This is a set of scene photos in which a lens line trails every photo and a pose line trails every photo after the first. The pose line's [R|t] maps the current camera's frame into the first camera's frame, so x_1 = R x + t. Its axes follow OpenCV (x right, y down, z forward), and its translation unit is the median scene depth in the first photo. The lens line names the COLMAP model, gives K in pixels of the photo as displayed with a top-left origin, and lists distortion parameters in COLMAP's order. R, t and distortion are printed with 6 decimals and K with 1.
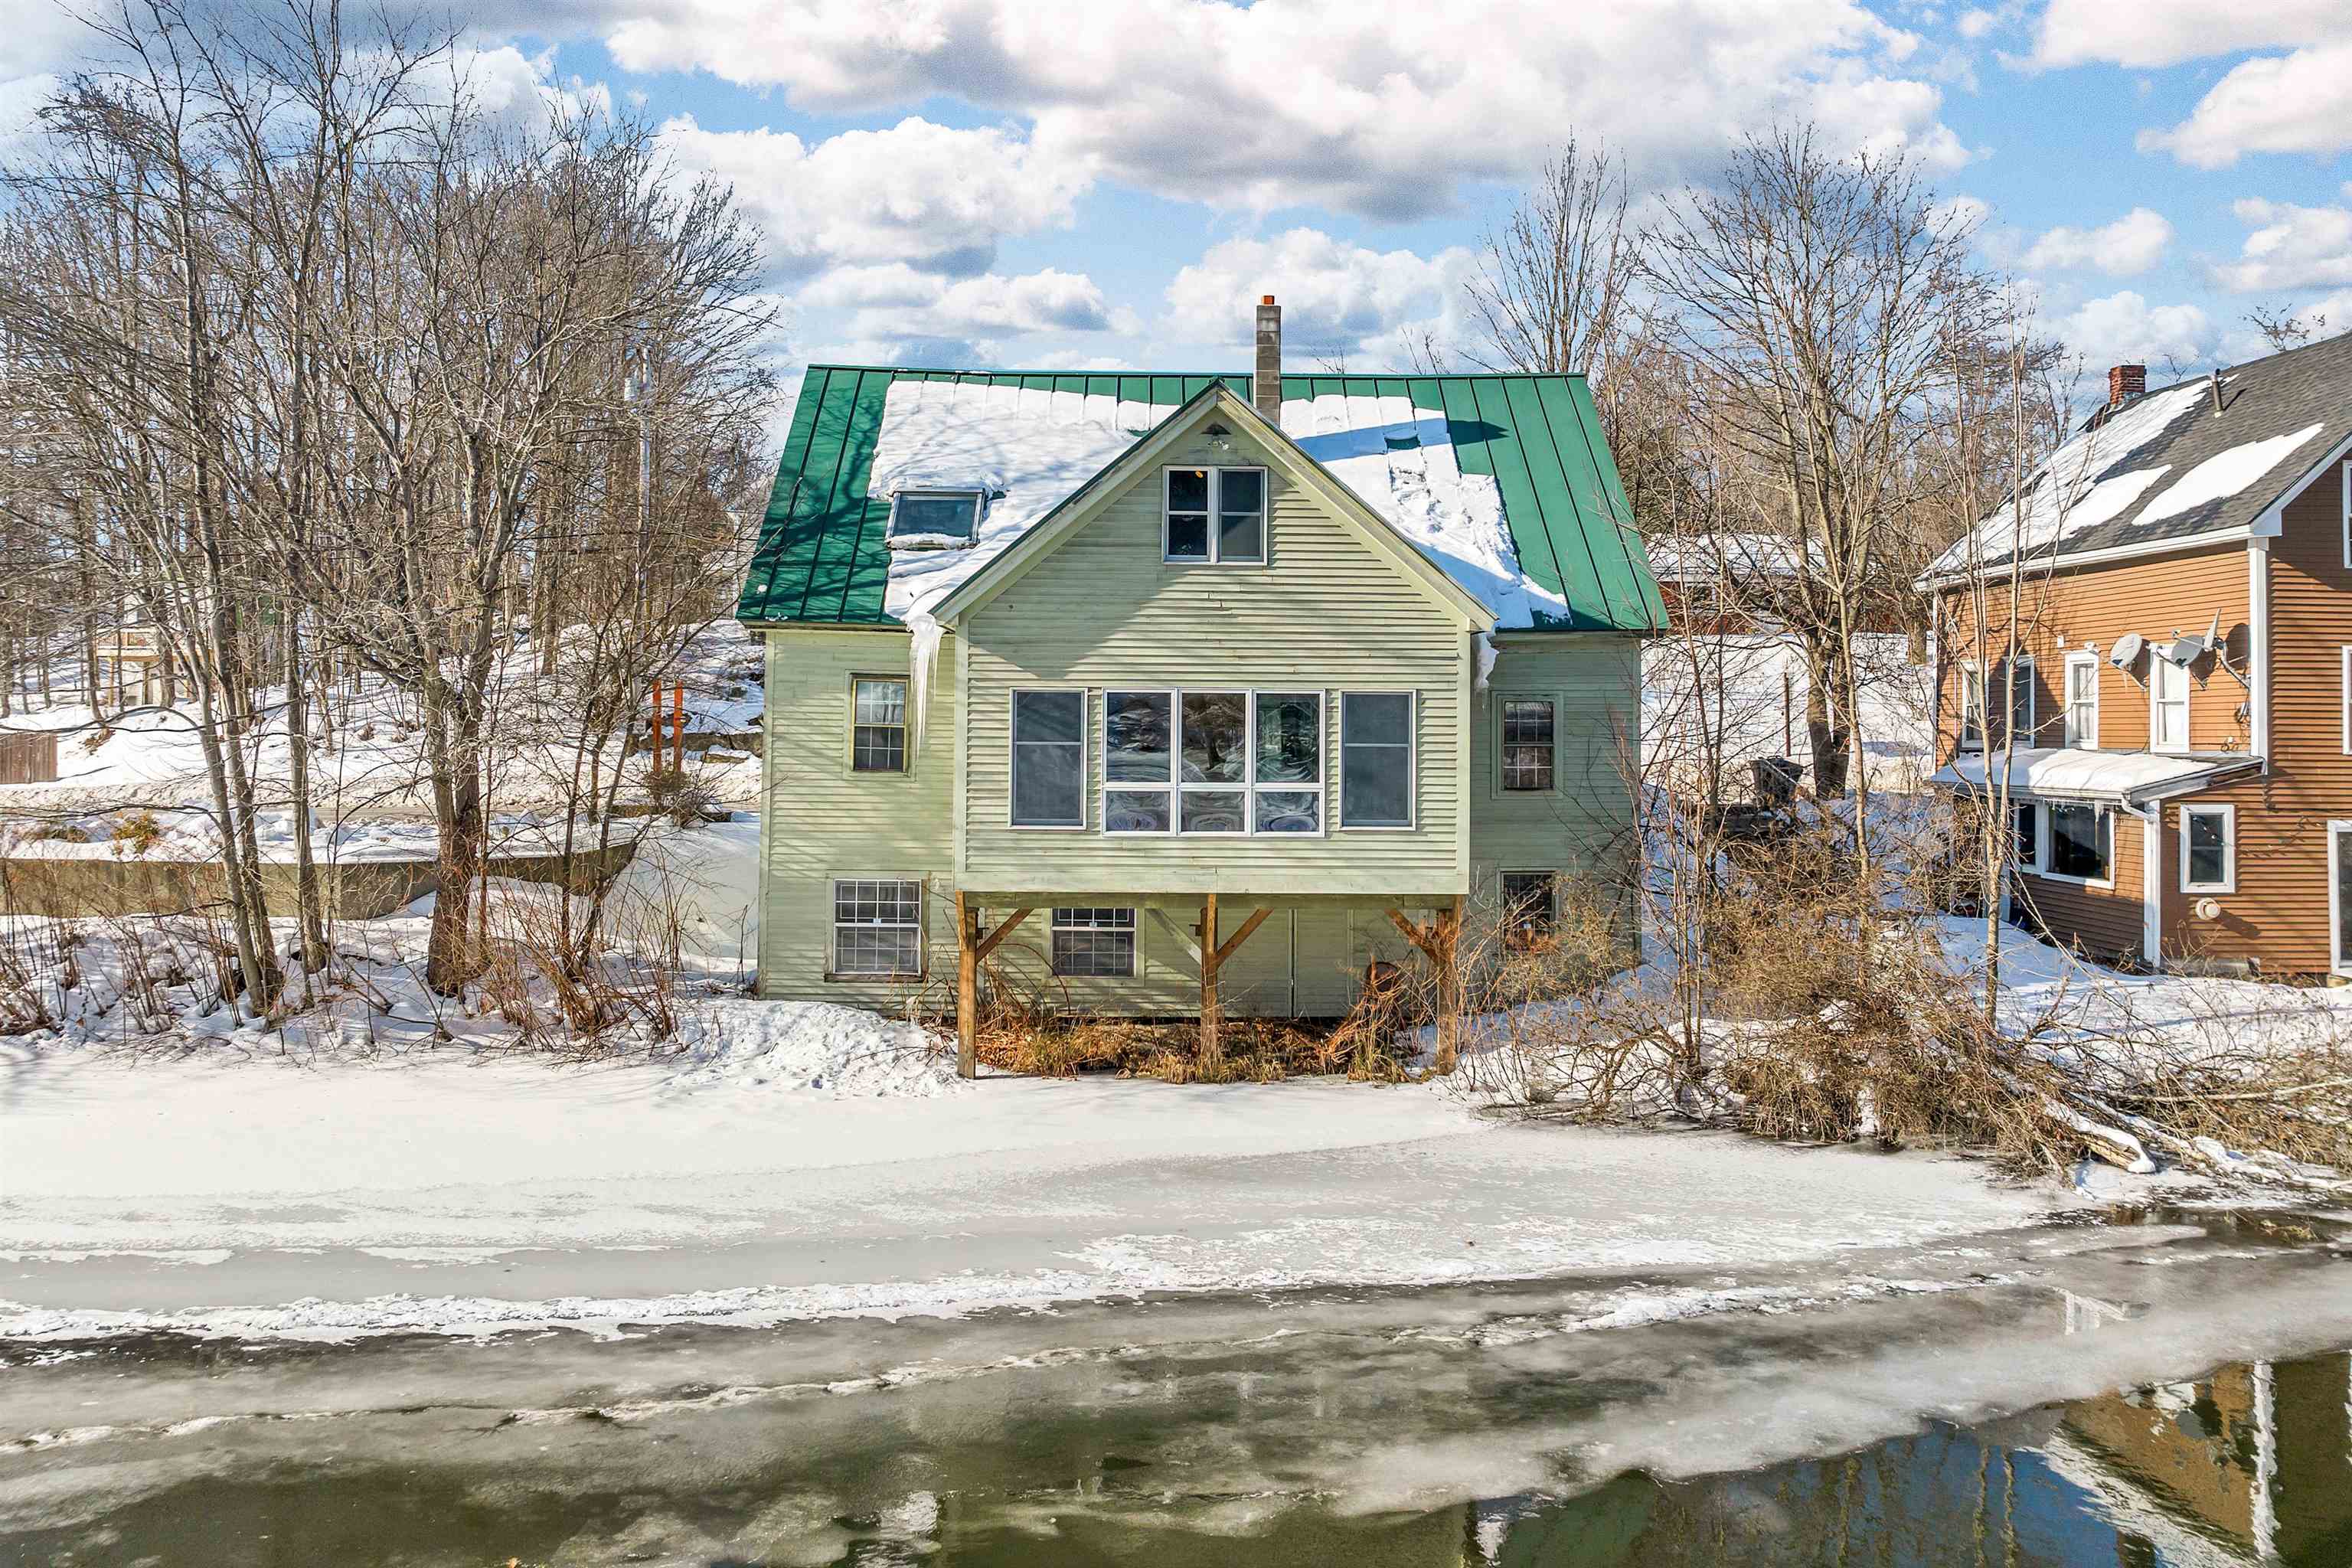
lens RADIAL K [[1697.5, 0, 1183.8], [0, 1697.5, 668.6], [0, 0, 1]] dist [-0.049348, 0.014604]
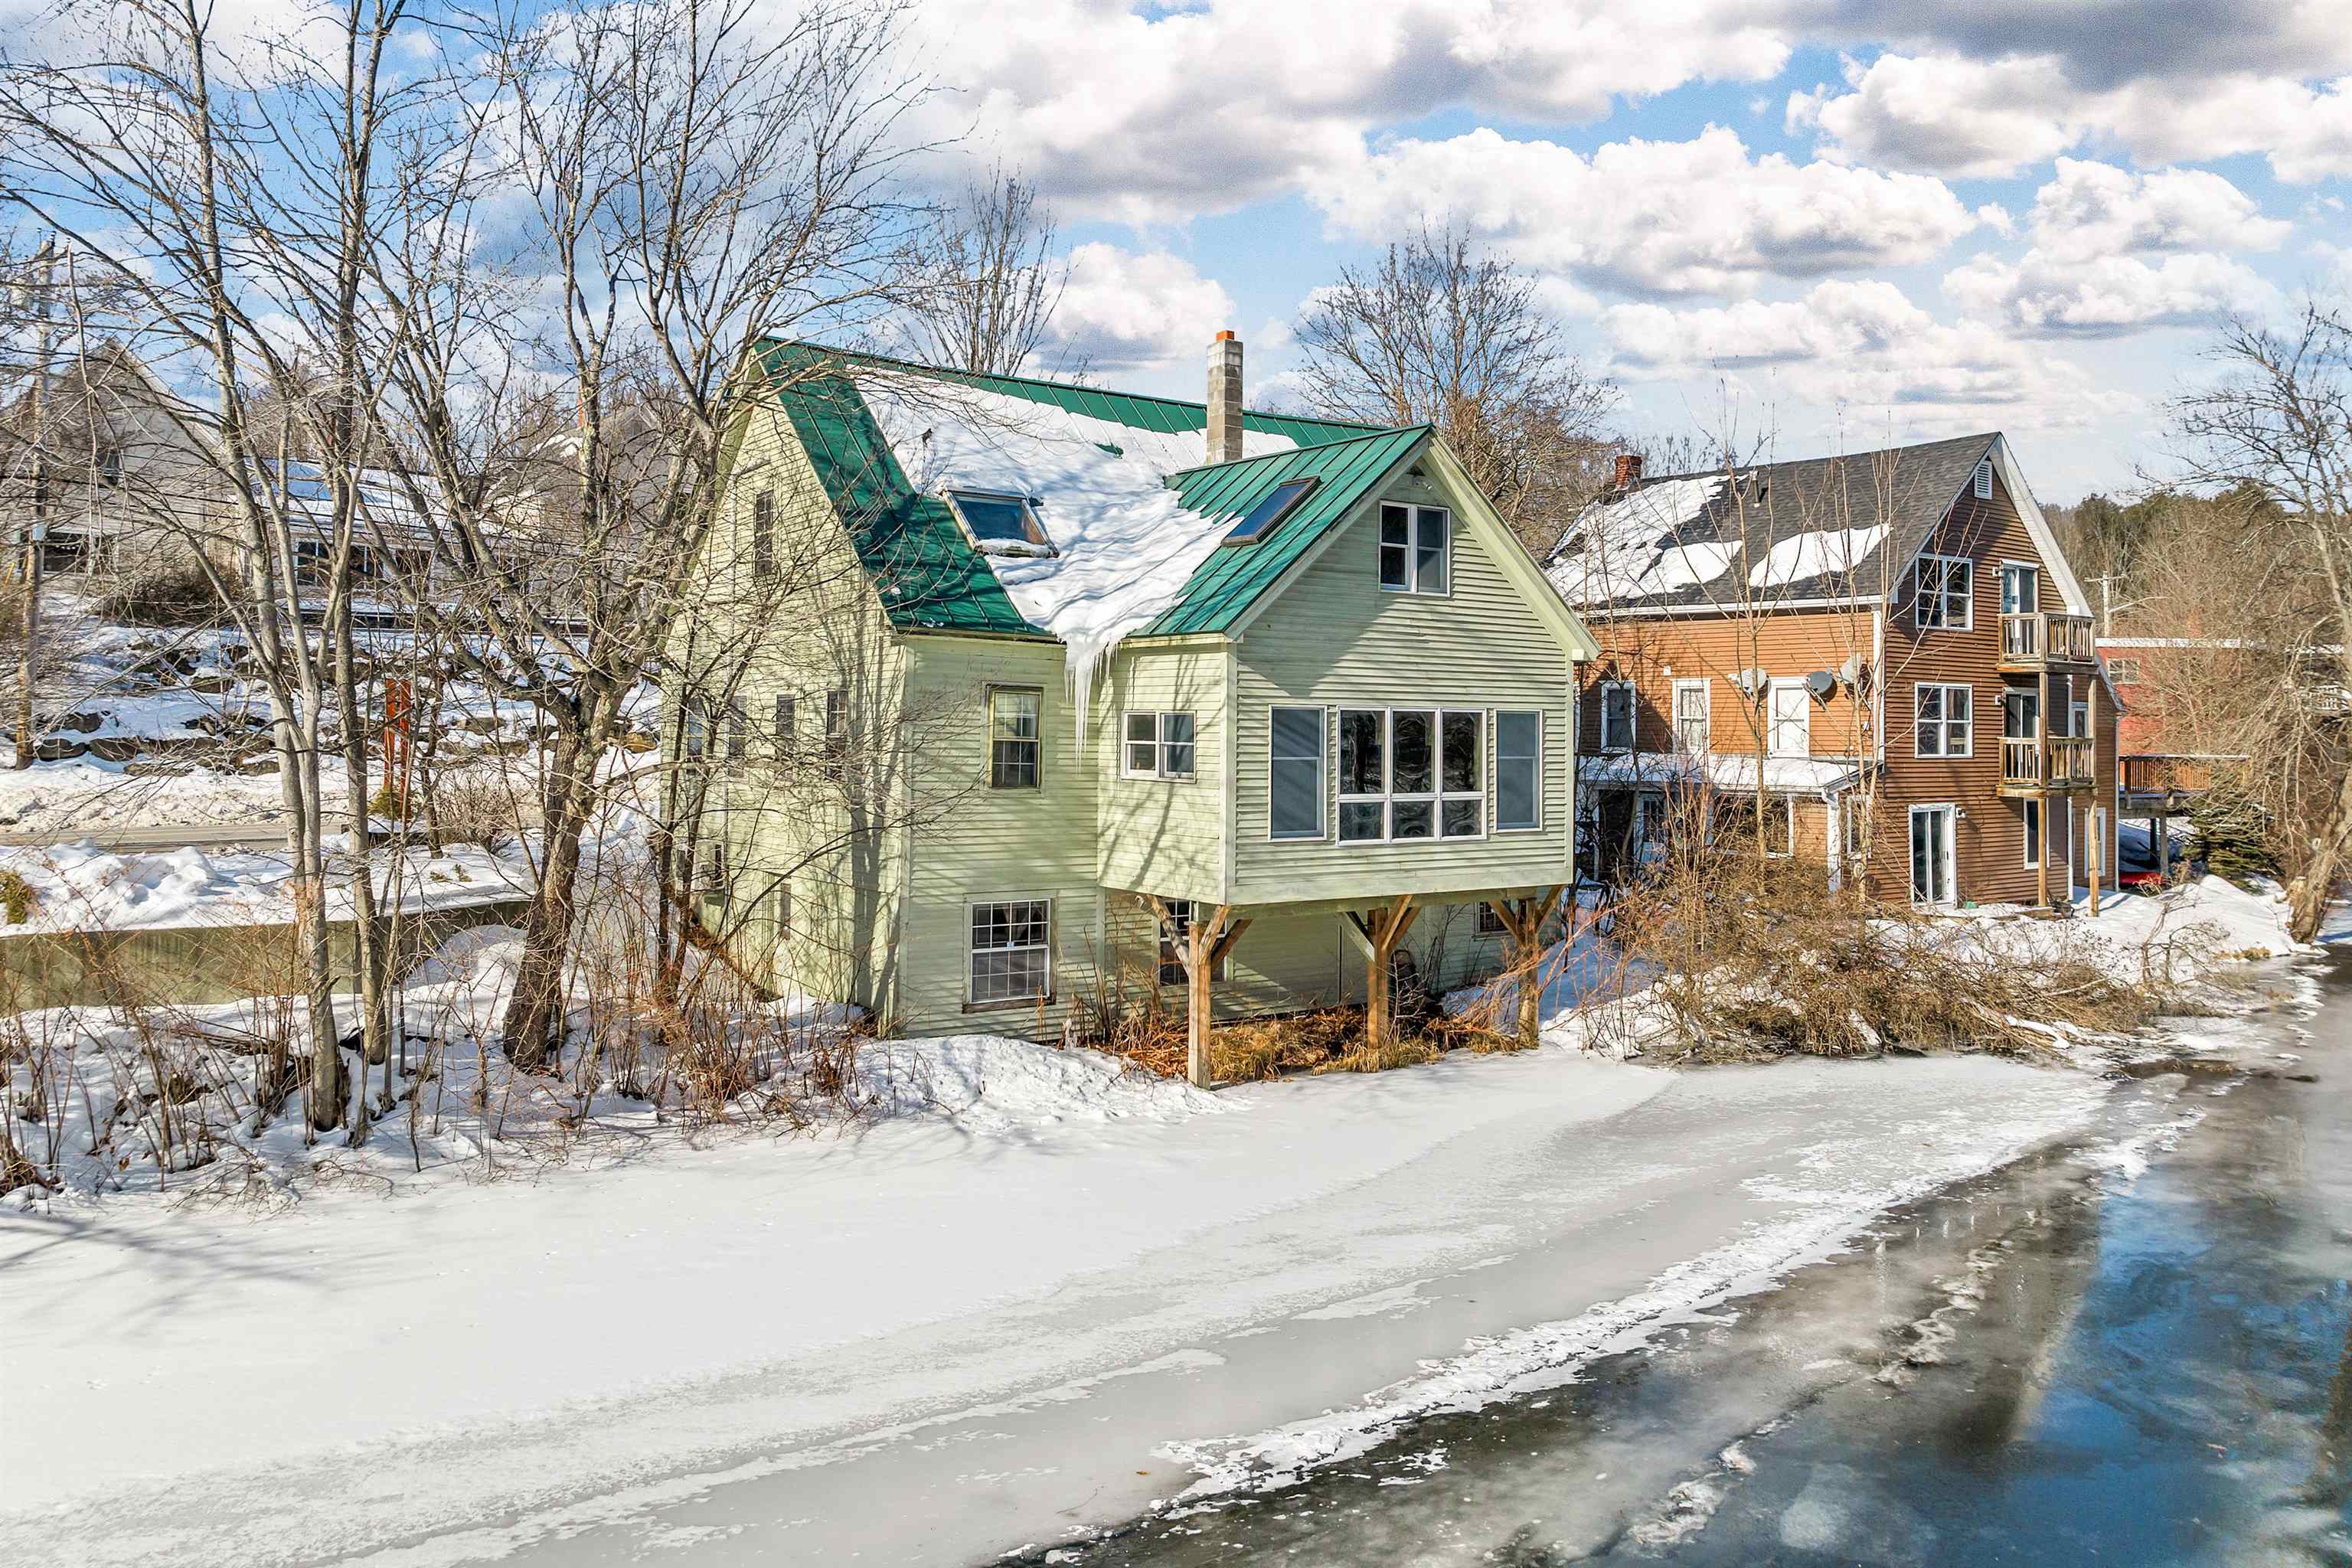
lens RADIAL K [[1697.5, 0, 1183.8], [0, 1697.5, 668.6], [0, 0, 1]] dist [-0.049348, 0.014604]
pose [[0.828876, 0.021482, 0.559019, -0.717000], [-0.022725, 0.999731, -0.004722, -0.004685], [-0.558970, -0.008789, 0.829141, 0.174165]]
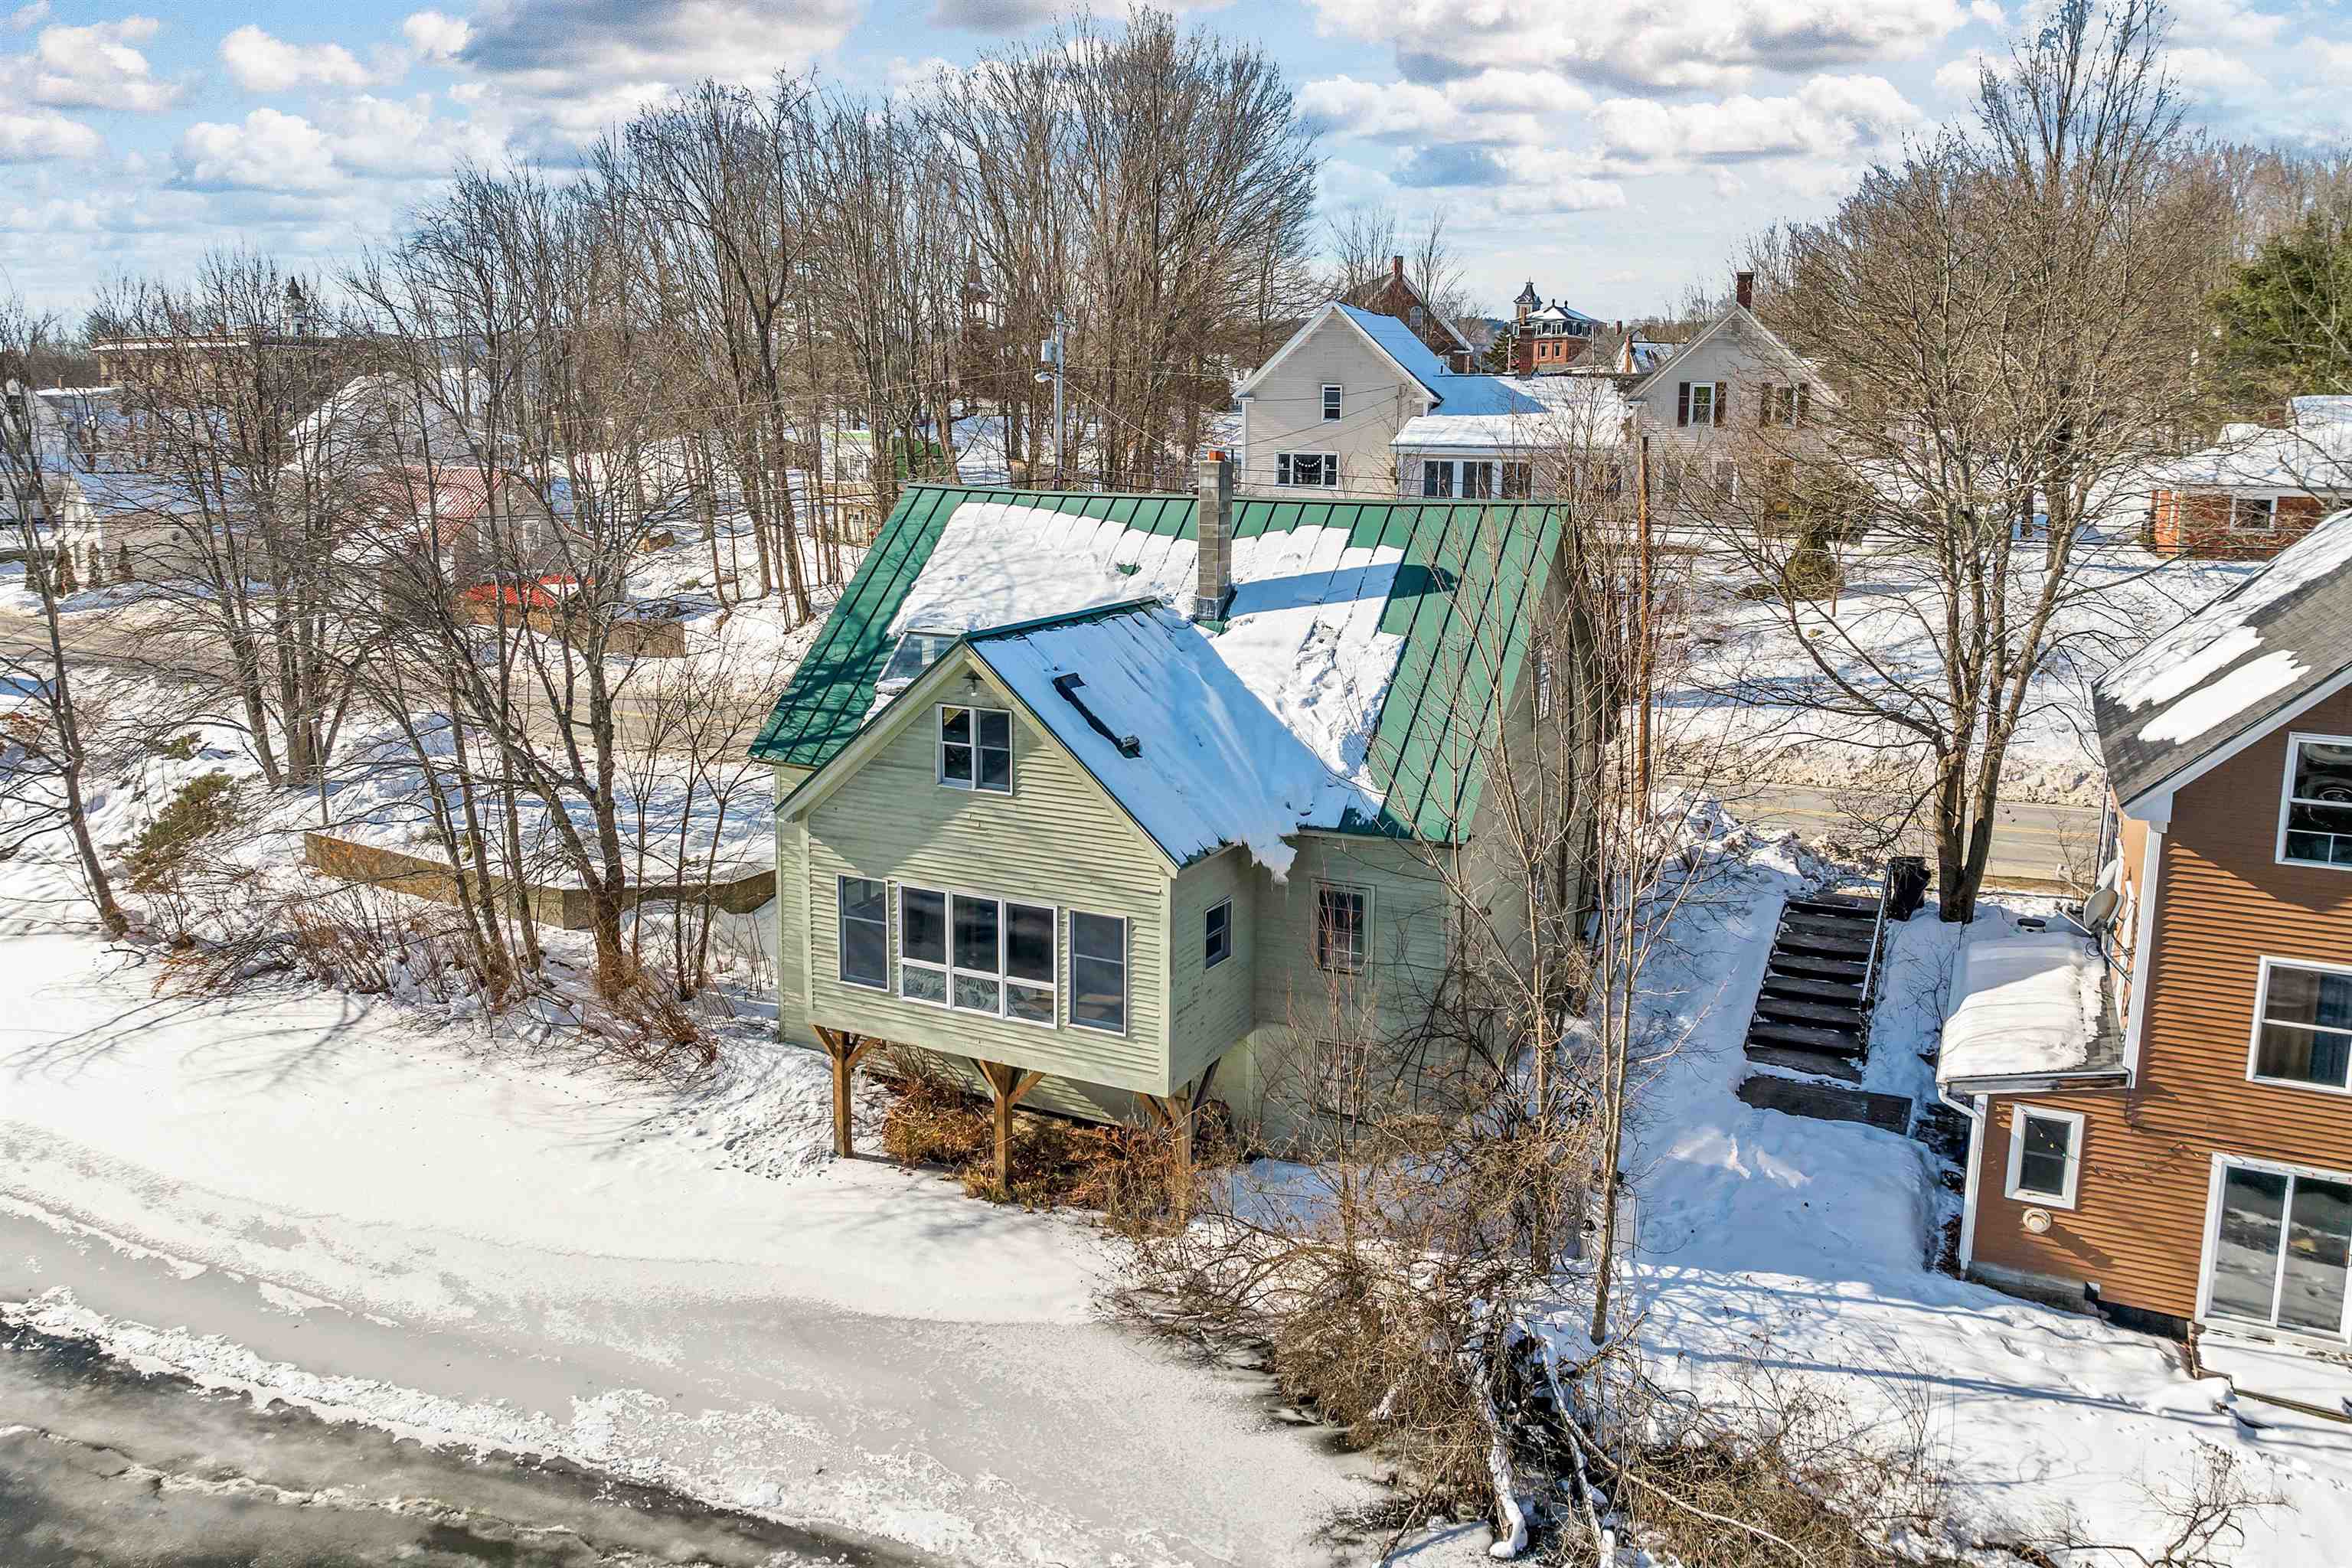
lens RADIAL K [[1697.5, 0, 1183.8], [0, 1697.5, 668.6], [0, 0, 1]] dist [-0.049348, 0.014604]
pose [[0.881910, 0.067584, -0.466549, 0.683413], [0.014908, 0.985177, 0.170893, -0.341192], [0.471183, -0.157668, 0.867829, 0.069519]]
